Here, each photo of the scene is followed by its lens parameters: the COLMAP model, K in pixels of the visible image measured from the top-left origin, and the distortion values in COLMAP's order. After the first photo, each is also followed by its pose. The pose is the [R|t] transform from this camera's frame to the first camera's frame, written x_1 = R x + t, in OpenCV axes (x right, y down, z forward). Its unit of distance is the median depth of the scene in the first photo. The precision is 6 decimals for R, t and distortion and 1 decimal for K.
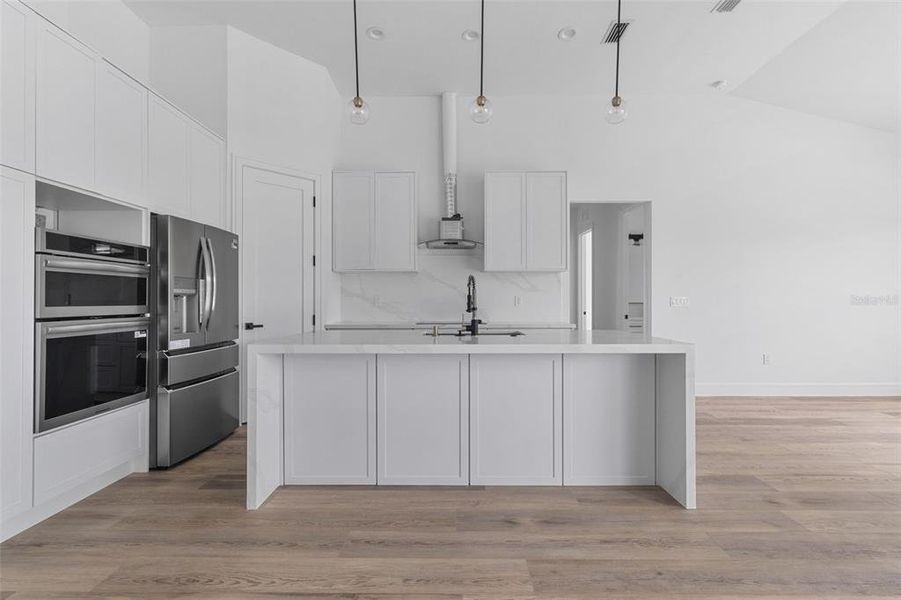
lens RADIAL K [[414.3, 0, 451.8], [0, 414.3, 297.7], [0, 0, 1]] dist [0.004626, 0.000386]
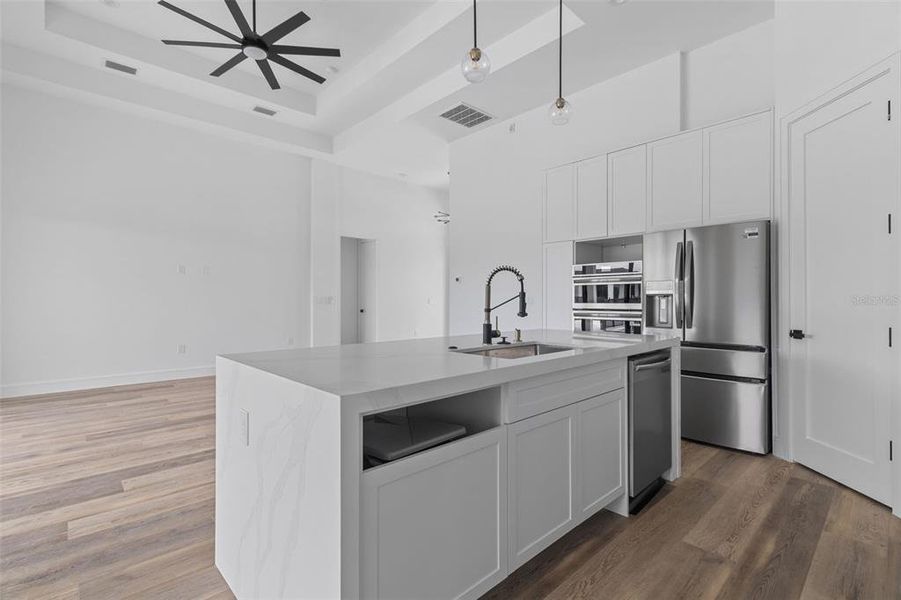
lens RADIAL K [[414.3, 0, 451.8], [0, 414.3, 297.7], [0, 0, 1]] dist [0.004626, 0.000386]
pose [[-0.722297, -0.000677, -0.691583, 0.892699], [0.003544, 0.999983, -0.004680, 0.005474], [0.691574, -0.005831, -0.722282, 2.083604]]
